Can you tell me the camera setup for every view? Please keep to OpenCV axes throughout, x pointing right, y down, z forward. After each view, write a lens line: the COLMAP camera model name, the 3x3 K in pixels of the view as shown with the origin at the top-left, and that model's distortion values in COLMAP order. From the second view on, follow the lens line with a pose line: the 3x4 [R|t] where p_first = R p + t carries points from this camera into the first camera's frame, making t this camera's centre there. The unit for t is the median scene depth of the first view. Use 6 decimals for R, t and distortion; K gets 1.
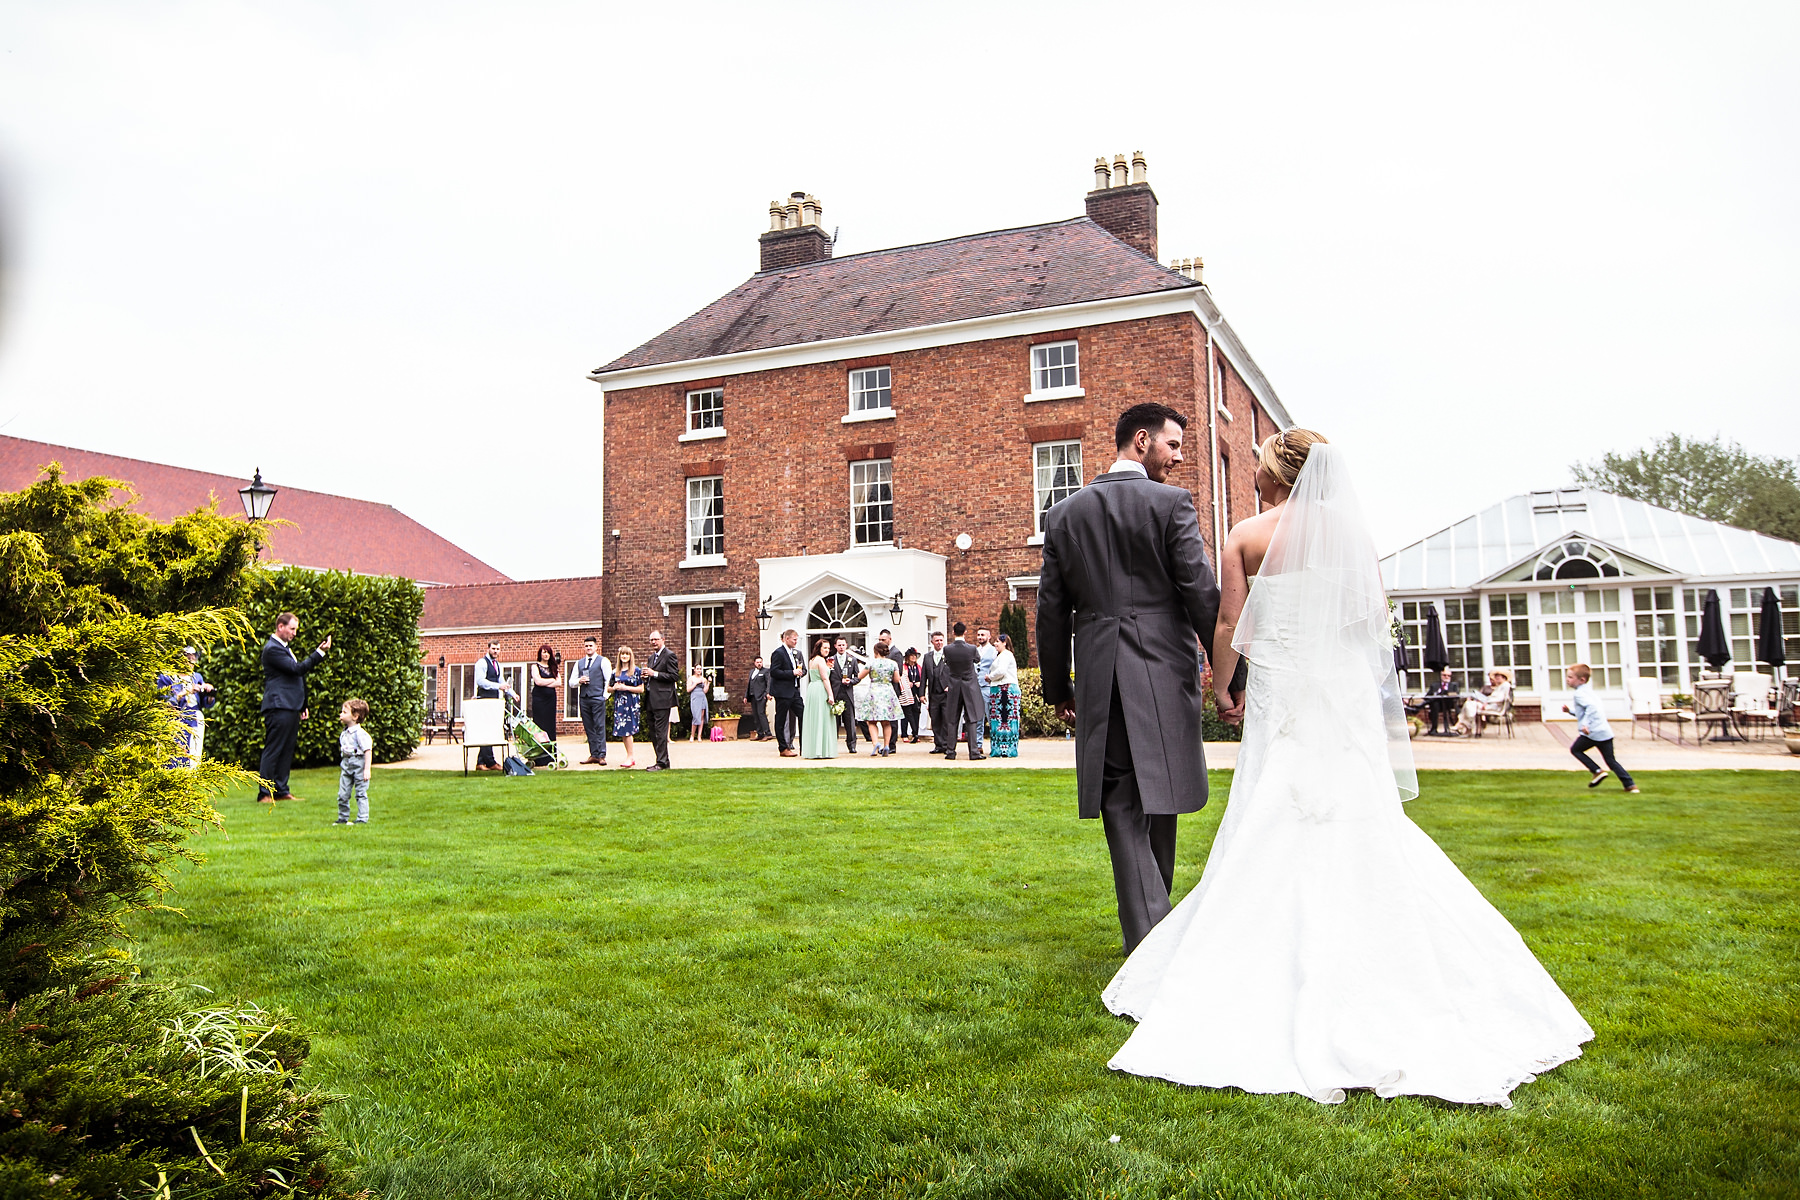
lens RADIAL K [[1380.9, 0, 825.2], [0, 1380.9, 569.8], [0, 0, 1]] dist [0.022543, 0.002580]
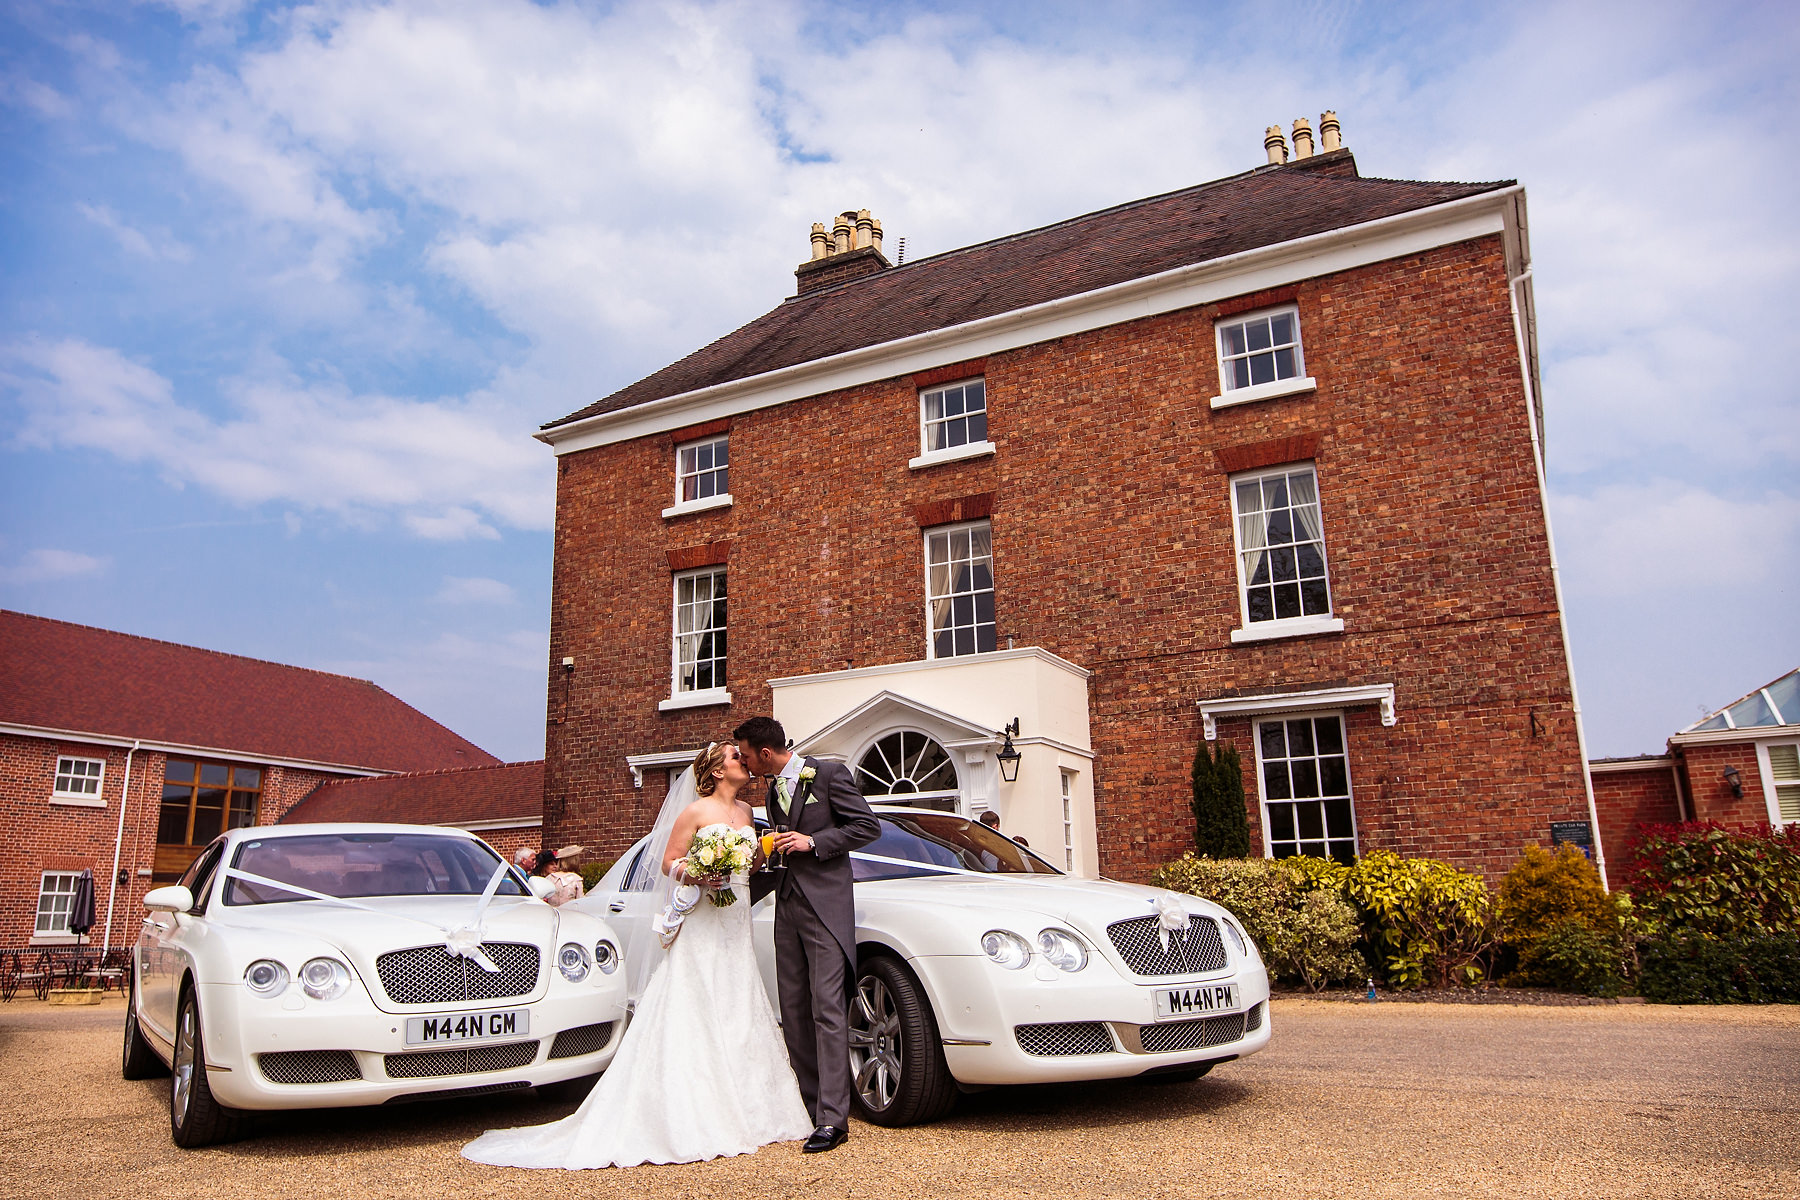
lens RADIAL K [[1301.0, 0, 881.6], [0, 1301.0, 598.3], [0, 0, 1]] dist [0.011662, -0.007917]
pose [[0.999574, -0.017540, -0.023338, 0.012115], [0.013943, 0.989153, -0.146225, 0.038117], [0.025650, 0.145837, 0.988976, 0.419456]]
